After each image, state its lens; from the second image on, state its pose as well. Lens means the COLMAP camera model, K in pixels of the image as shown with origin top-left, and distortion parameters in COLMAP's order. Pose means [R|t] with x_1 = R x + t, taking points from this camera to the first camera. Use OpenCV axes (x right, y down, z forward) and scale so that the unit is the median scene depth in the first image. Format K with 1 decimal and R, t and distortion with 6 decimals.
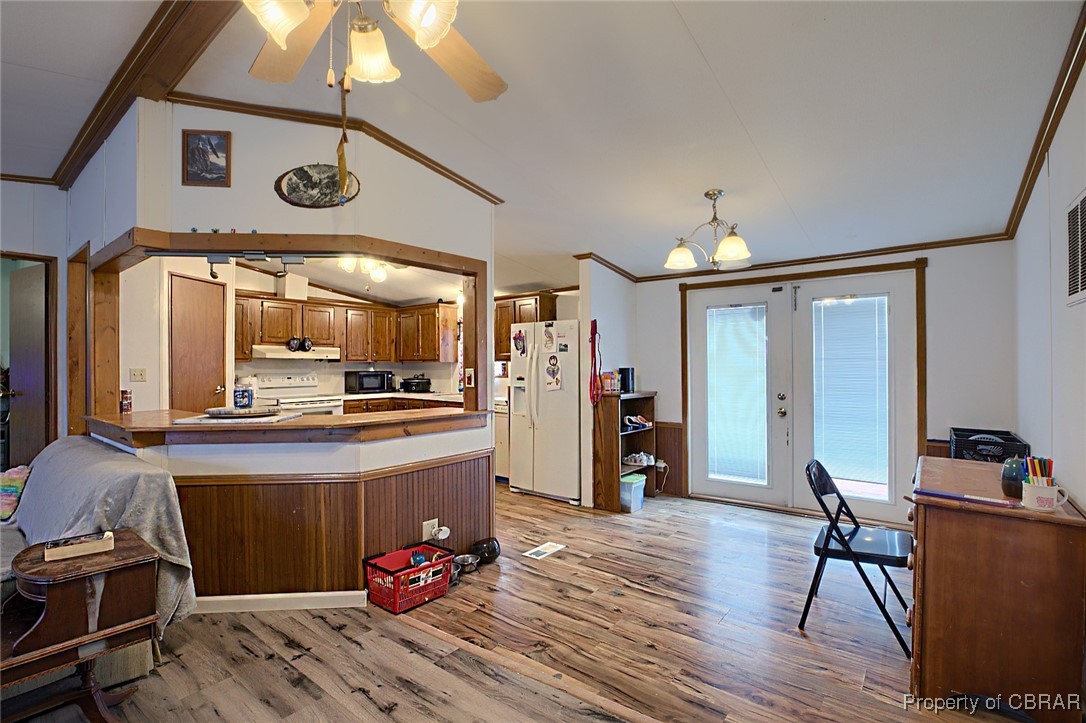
lens RADIAL K [[498.6, 0, 543.0], [0, 498.6, 361.5], [0, 0, 1]] dist [-0.027678, 0.001392]
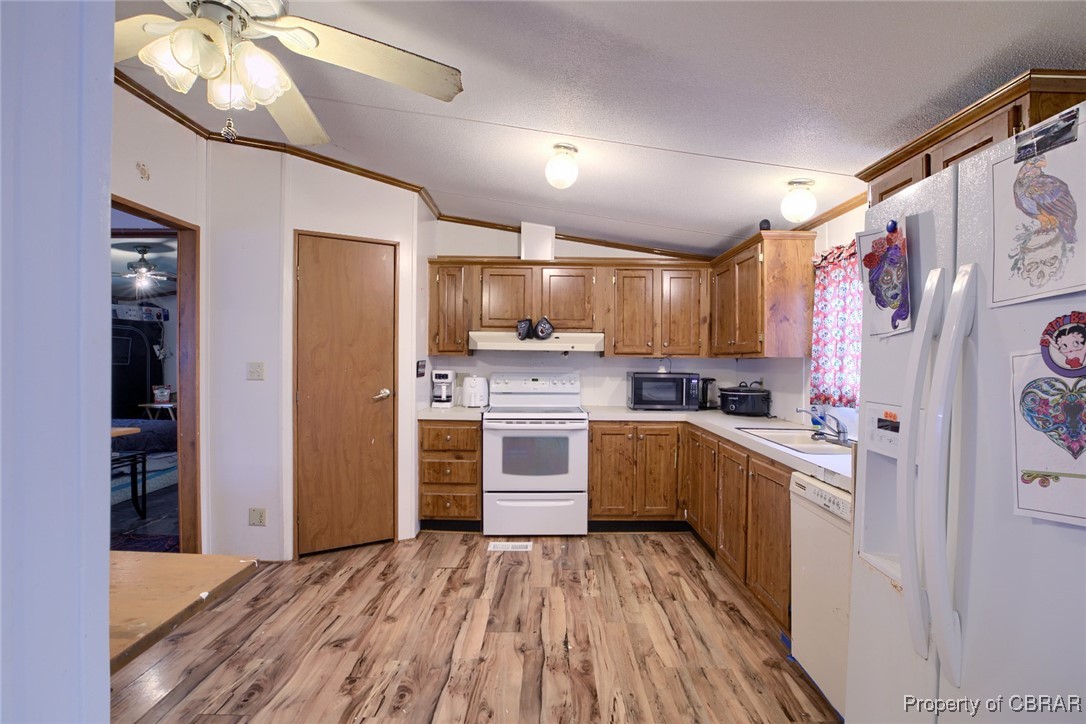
lens RADIAL K [[498.6, 0, 543.0], [0, 498.6, 362.0], [0, 0, 1]] dist [-0.027678, 0.001392]
pose [[0.621220, 0.009206, -0.783582, 0.035637], [-0.003787, 0.999955, 0.008747, 0.003495], [0.783627, -0.002466, 0.621227, 0.736443]]
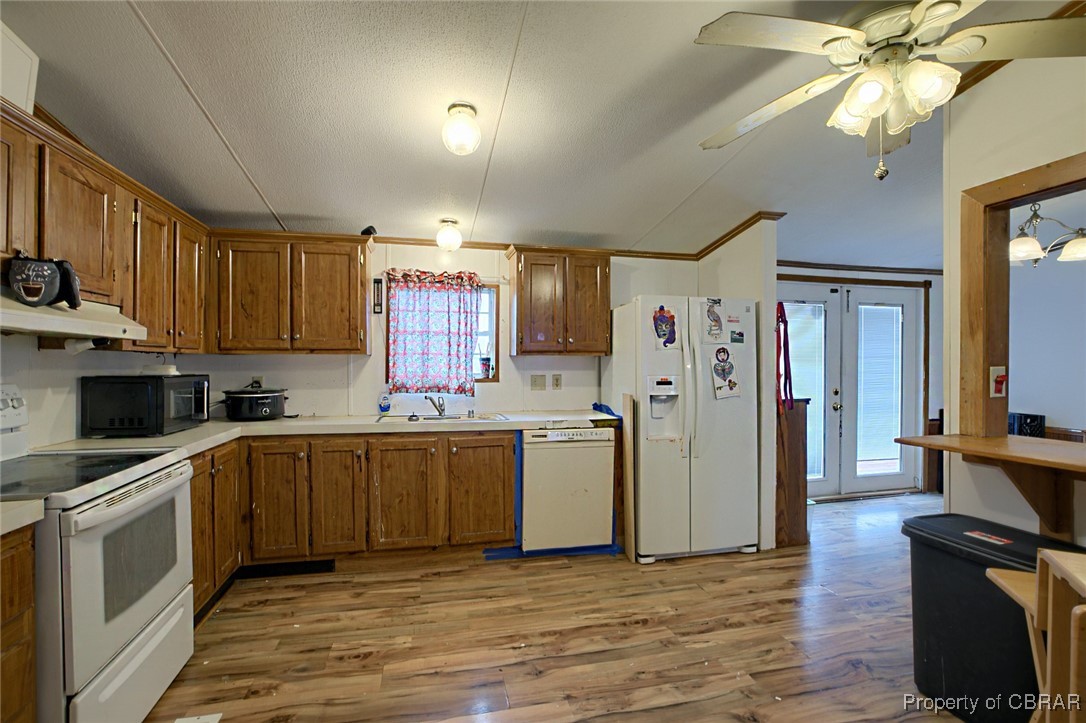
lens RADIAL K [[498.6, 0, 543.0], [0, 498.6, 361.5], [0, 0, 1]] dist [-0.027678, 0.001392]
pose [[0.613746, 0.004677, 0.789490, -0.654498], [-0.007936, 0.999968, 0.000245, 0.008938], [-0.789464, -0.006416, 0.613764, 0.745702]]
